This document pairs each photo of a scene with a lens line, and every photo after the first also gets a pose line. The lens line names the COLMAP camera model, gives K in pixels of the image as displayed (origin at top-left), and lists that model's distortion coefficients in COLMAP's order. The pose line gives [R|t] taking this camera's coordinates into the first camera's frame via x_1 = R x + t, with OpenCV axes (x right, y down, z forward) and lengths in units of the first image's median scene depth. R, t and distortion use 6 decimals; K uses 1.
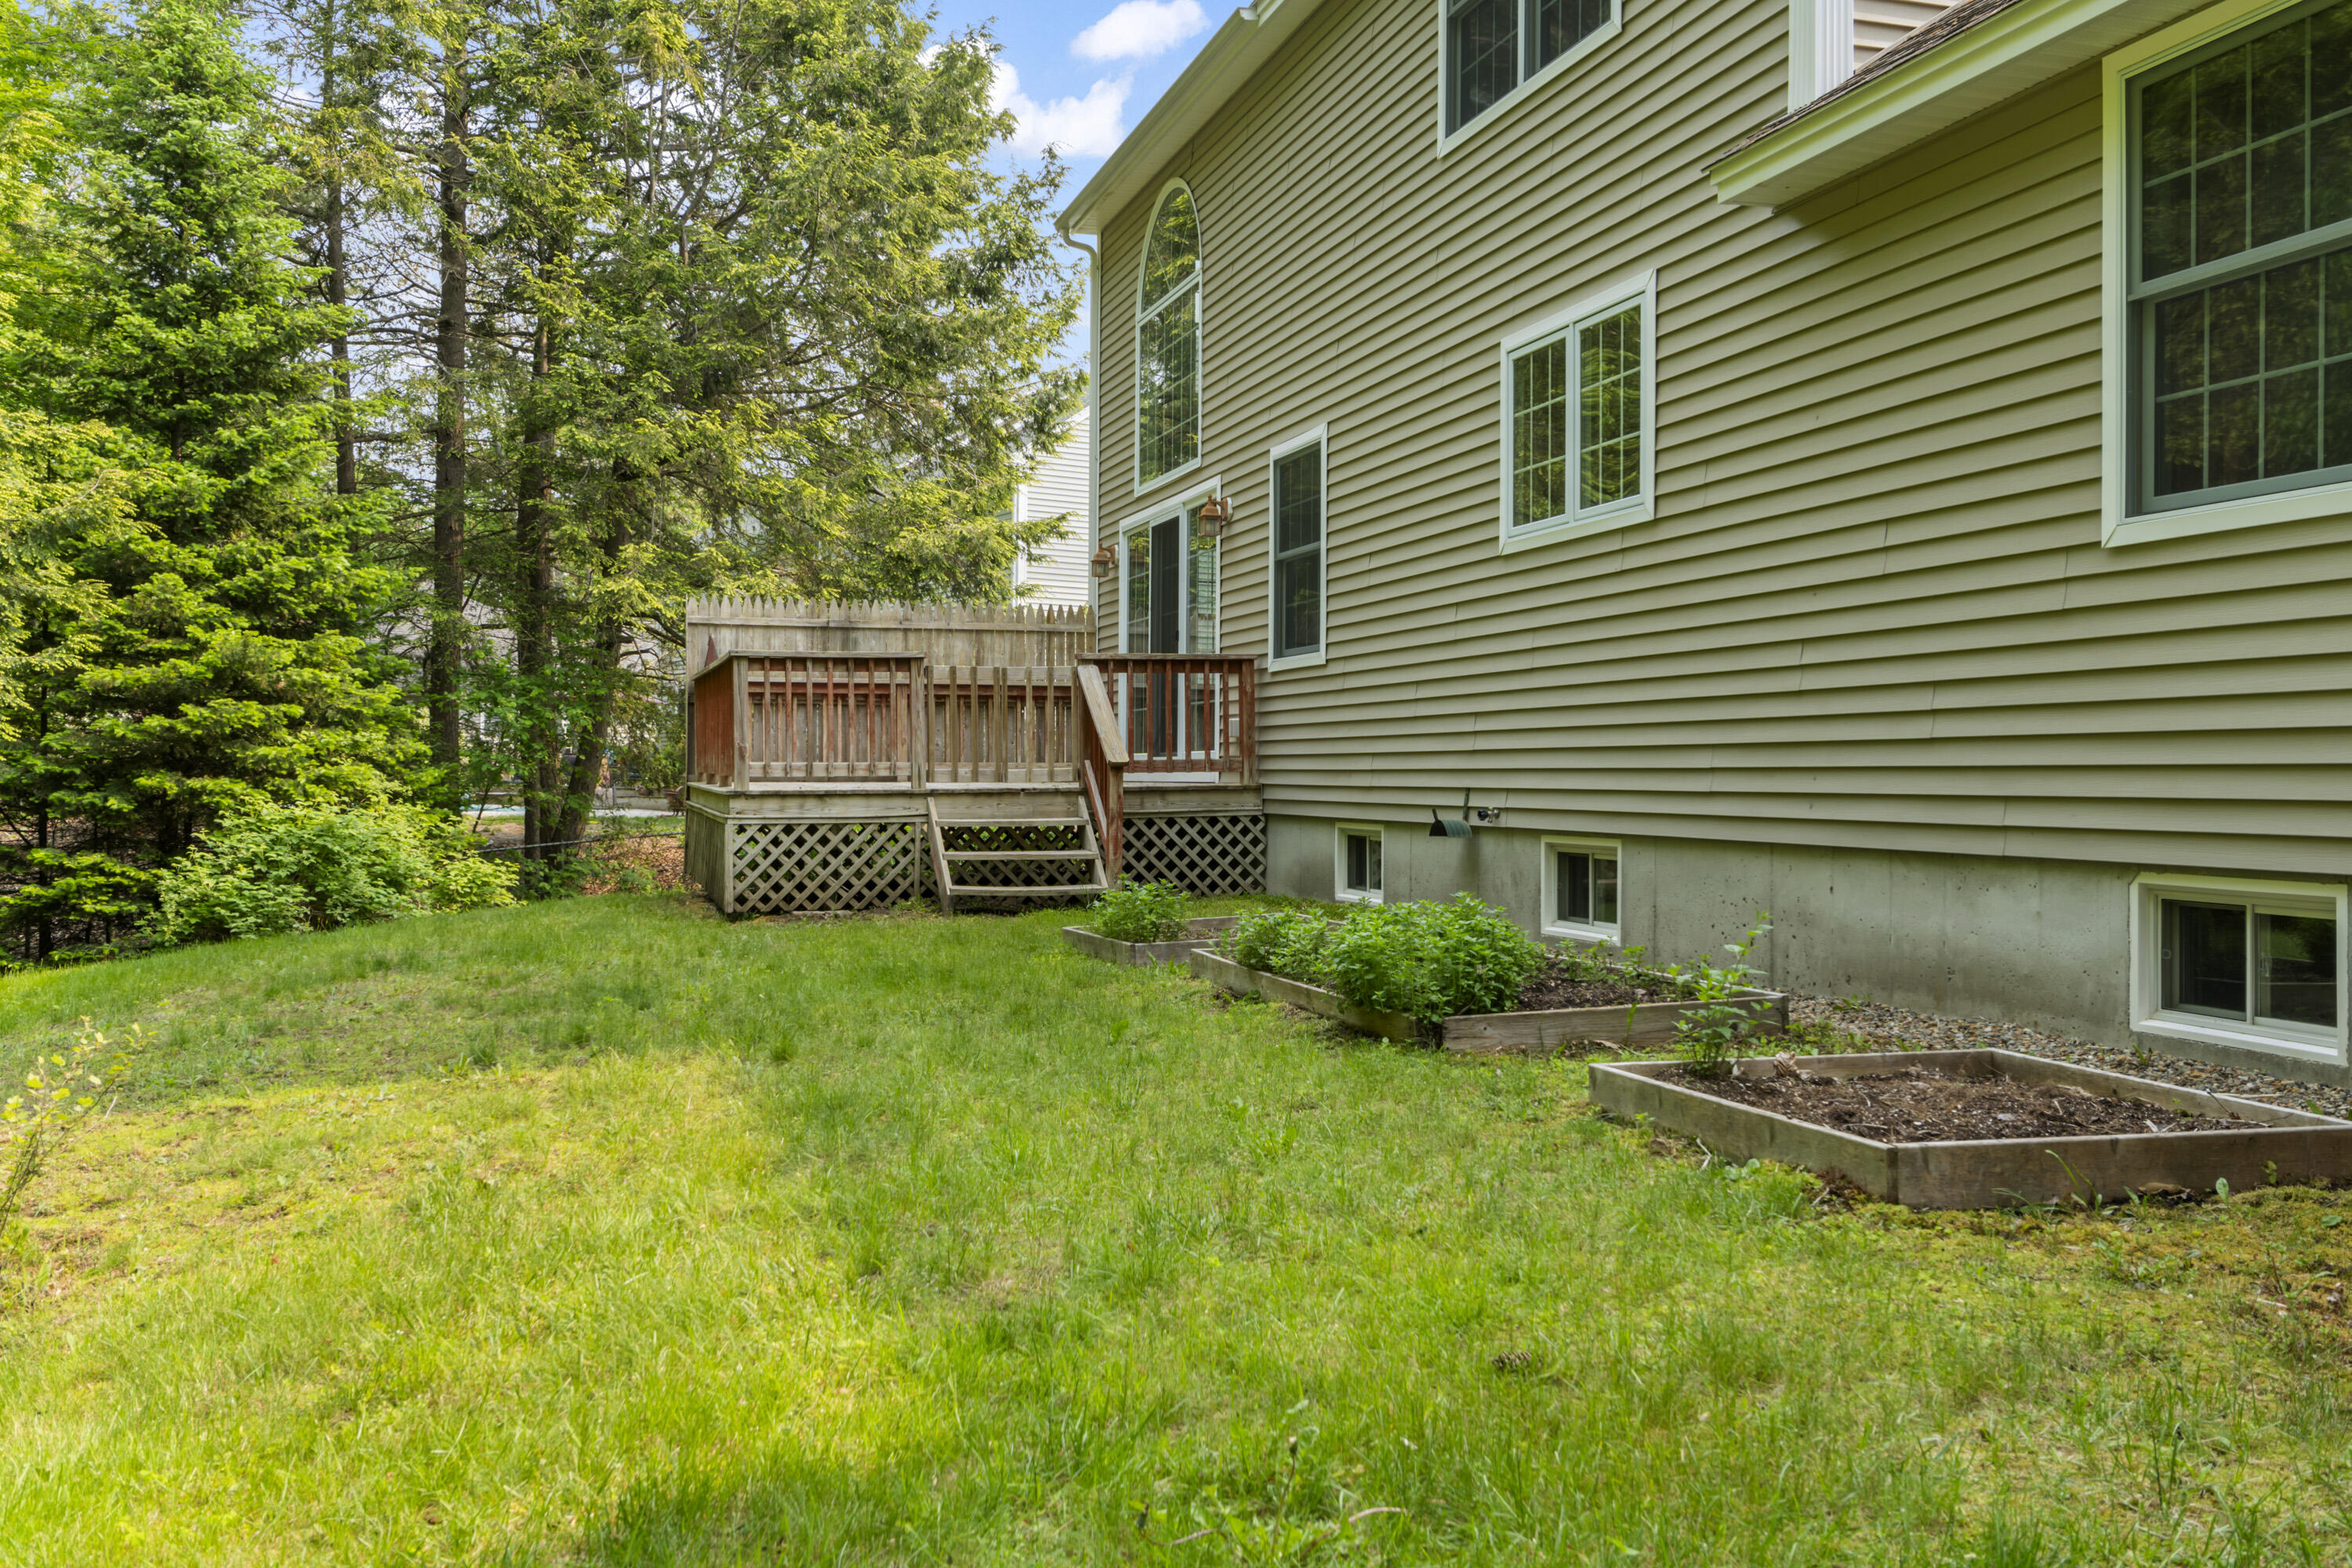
lens RADIAL K [[2012.1, 0, 1176.0], [0, 2012.1, 784.0], [0, 0, 1]] dist [-0.002943, -0.006285]
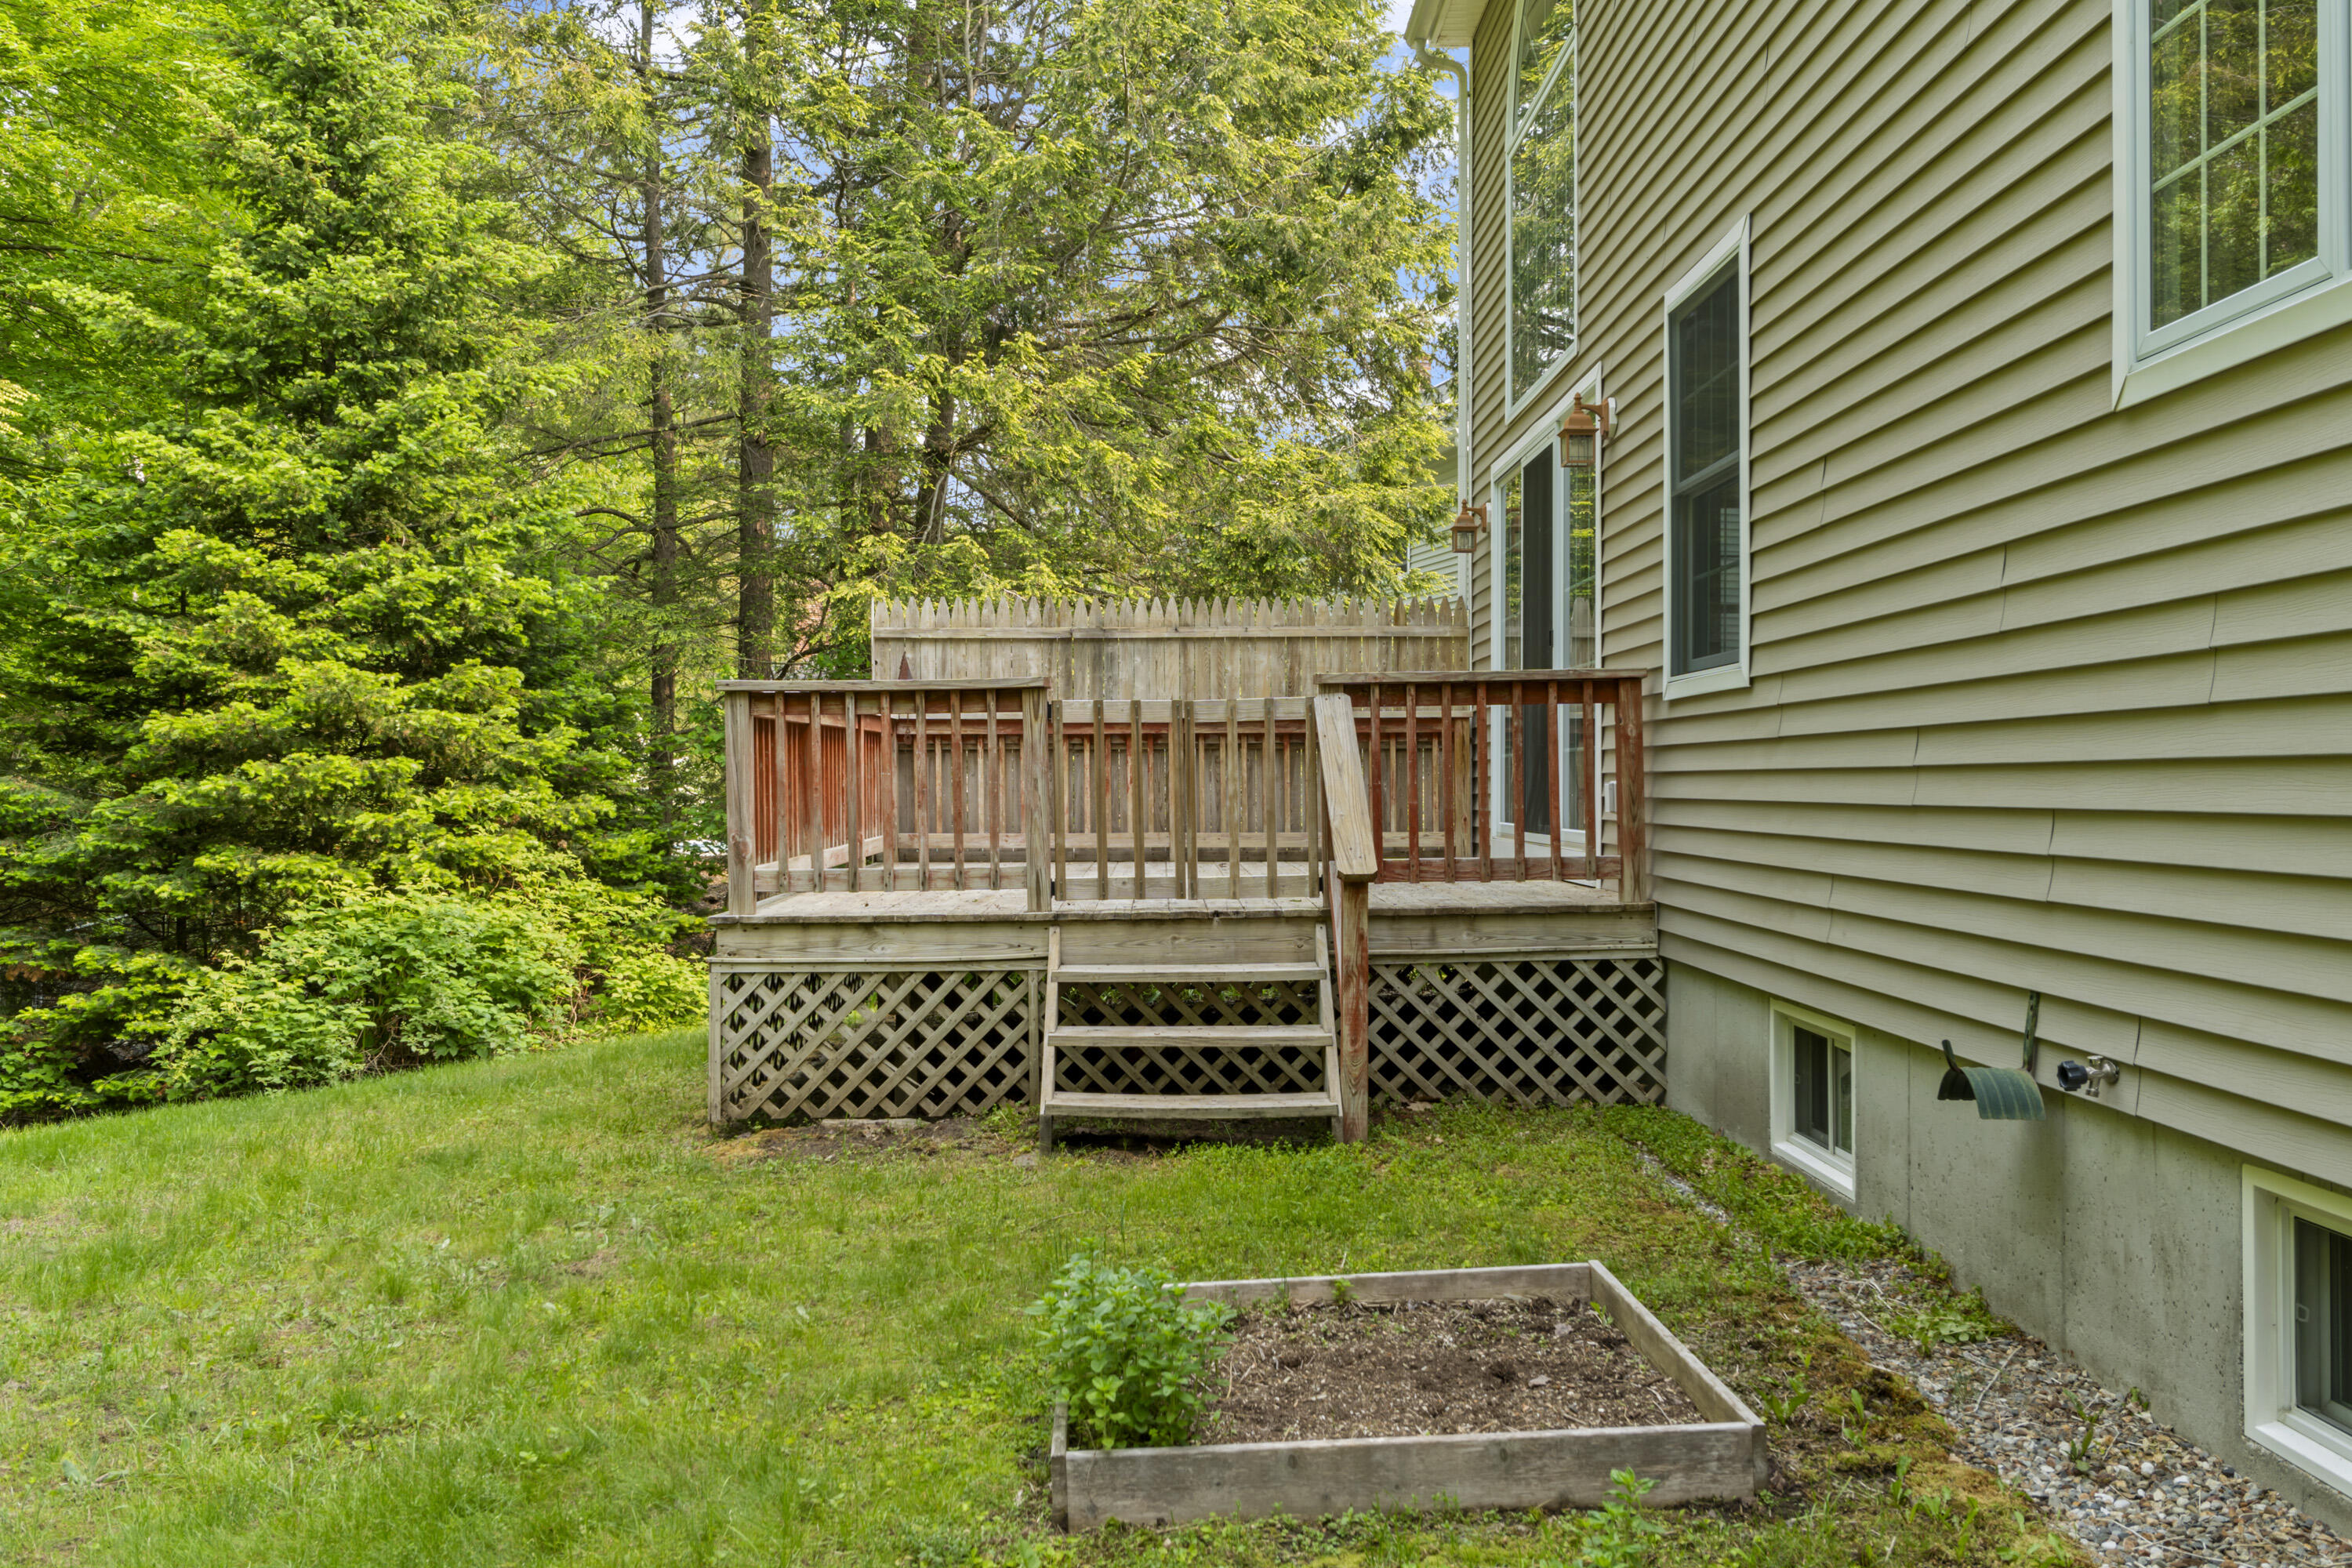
lens RADIAL K [[2008.5, 0, 1176.0], [0, 2008.5, 784.0], [0, 0, 1]] dist [-0.020965, -0.001697]
pose [[0.959664, -0.004537, -0.281113, 0.062404], [0.002945, 0.999977, -0.006087, -0.026002], [0.281134, 0.005013, 0.959656, 0.379952]]
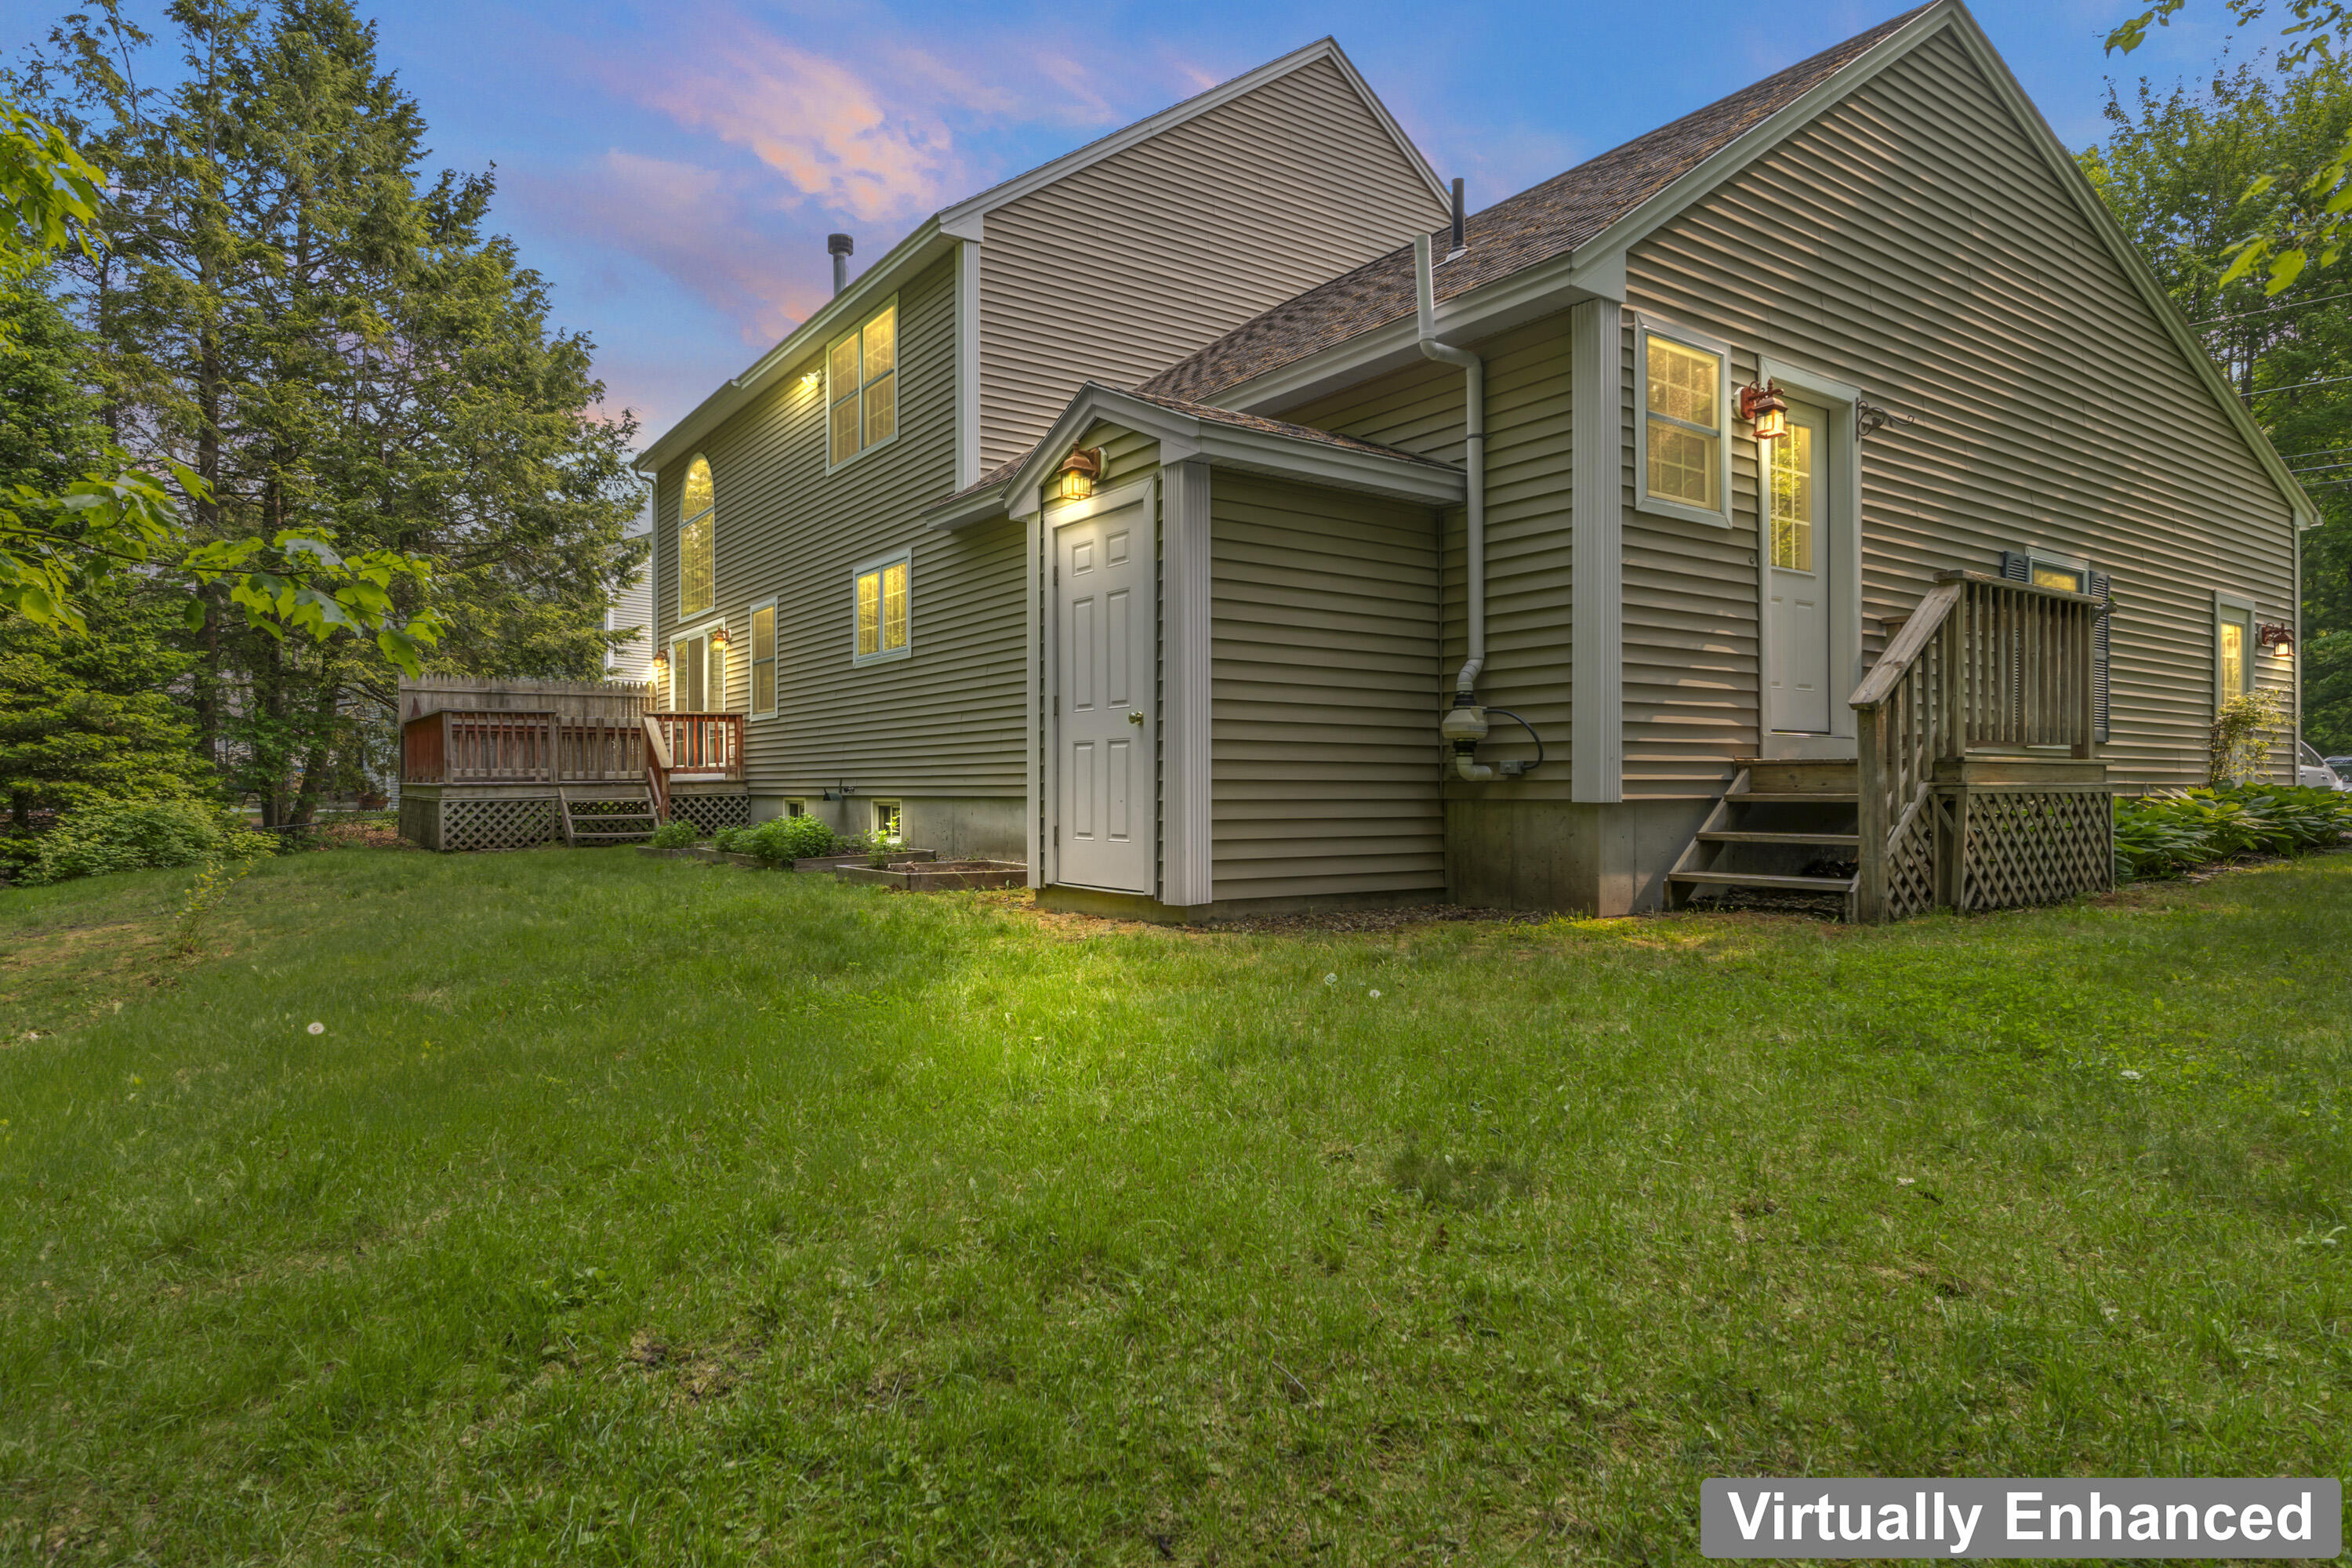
lens RADIAL K [[1349.2, 0, 1176.0], [0, 1349.2, 784.0], [0, 0, 1]] dist [-0.003862, 0.001061]
pose [[0.948591, -0.006786, 0.316433, 0.020493], [0.009159, 0.999940, -0.006013, 0.013877], [-0.316373, 0.008602, 0.948596, -0.311989]]
